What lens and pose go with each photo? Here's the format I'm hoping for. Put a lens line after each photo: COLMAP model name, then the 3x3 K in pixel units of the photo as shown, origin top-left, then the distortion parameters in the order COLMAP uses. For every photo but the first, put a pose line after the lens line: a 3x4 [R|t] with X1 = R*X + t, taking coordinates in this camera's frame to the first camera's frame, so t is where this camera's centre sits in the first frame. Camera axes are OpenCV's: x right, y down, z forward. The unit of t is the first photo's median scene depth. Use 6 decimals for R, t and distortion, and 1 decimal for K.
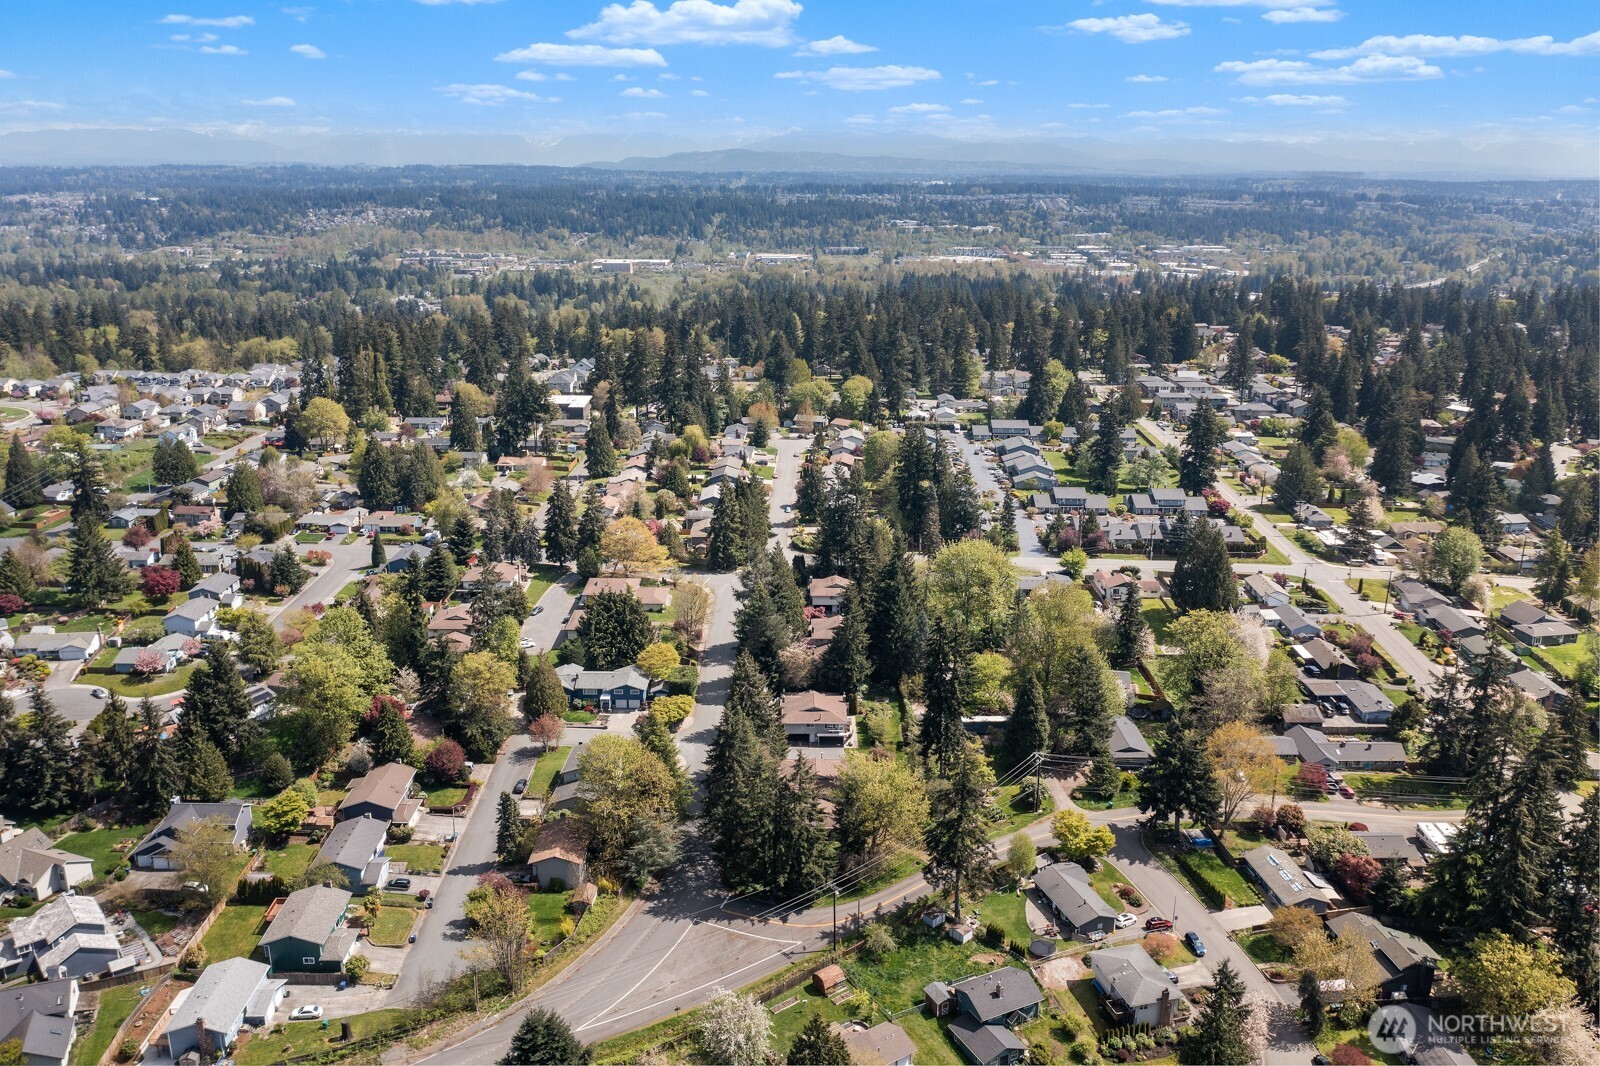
lens RADIAL K [[1215.9, 0, 800.0], [0, 1215.9, 533.0], [0, 0, 1]] dist [-0.023912, 0.001612]
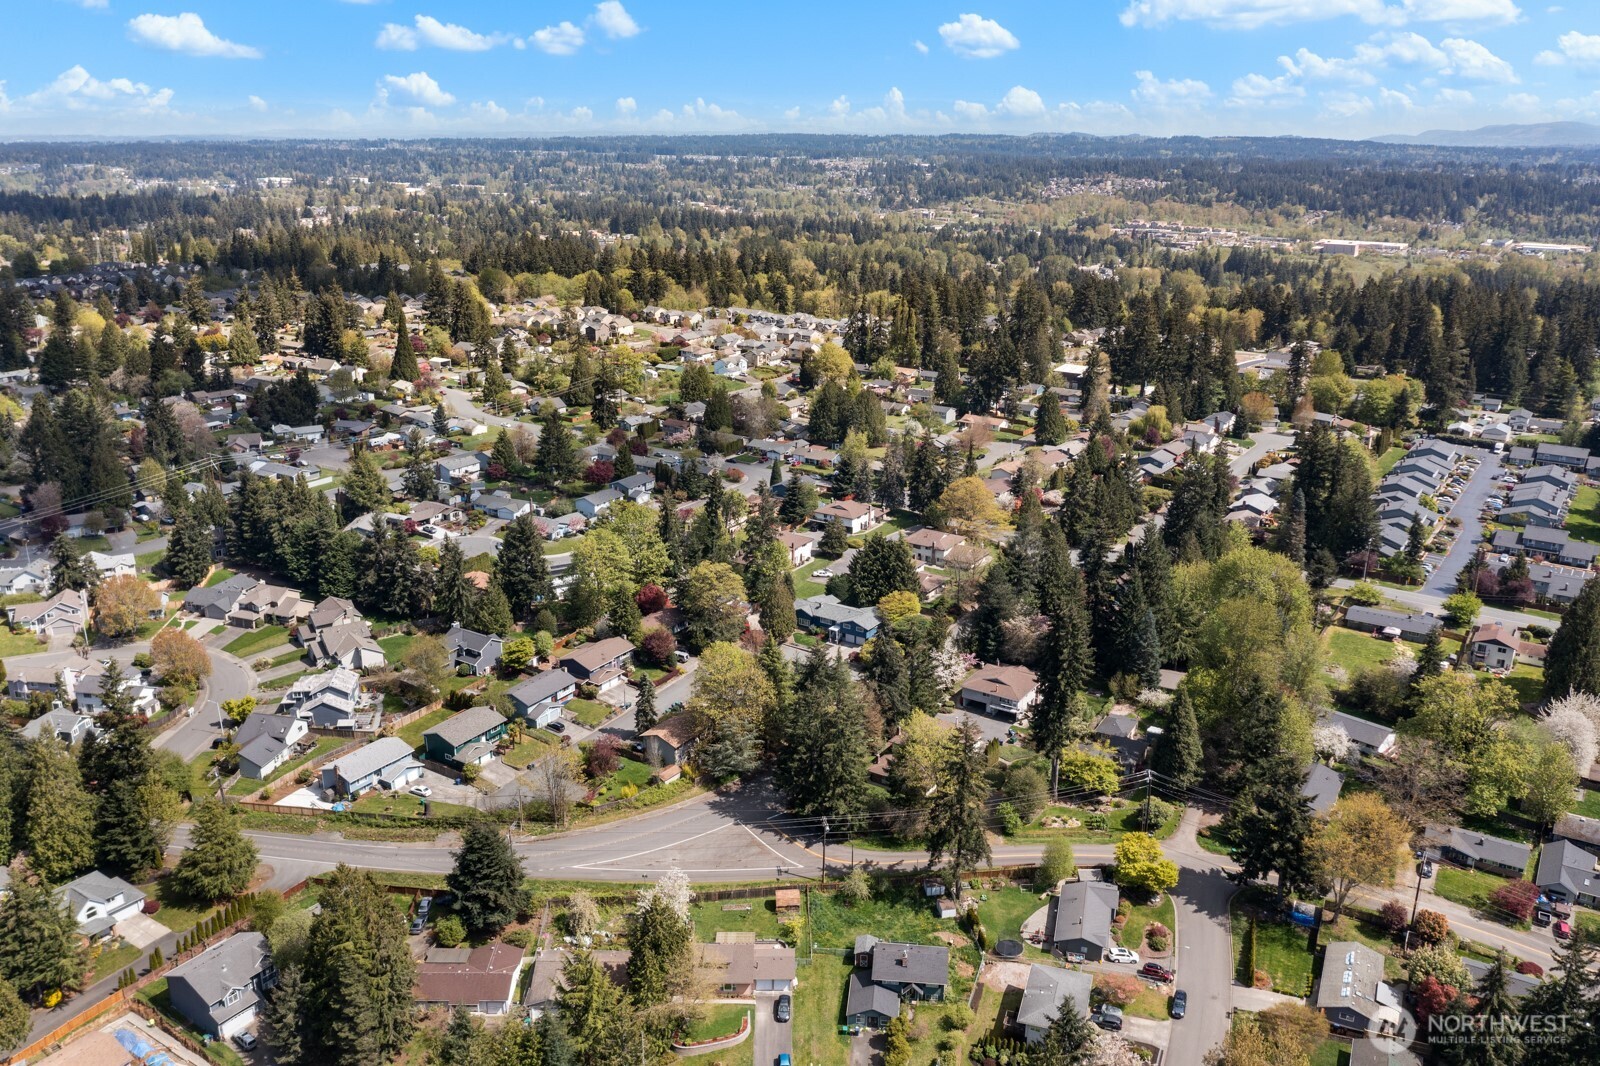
lens RADIAL K [[1215.9, 0, 800.0], [0, 1215.9, 533.0], [0, 0, 1]] dist [-0.023912, 0.001612]
pose [[0.844914, 0.166618, -0.508290, 0.446815], [-0.155589, 0.985715, 0.064488, -0.016798], [0.511774, 0.024597, 0.858768, 0.073145]]
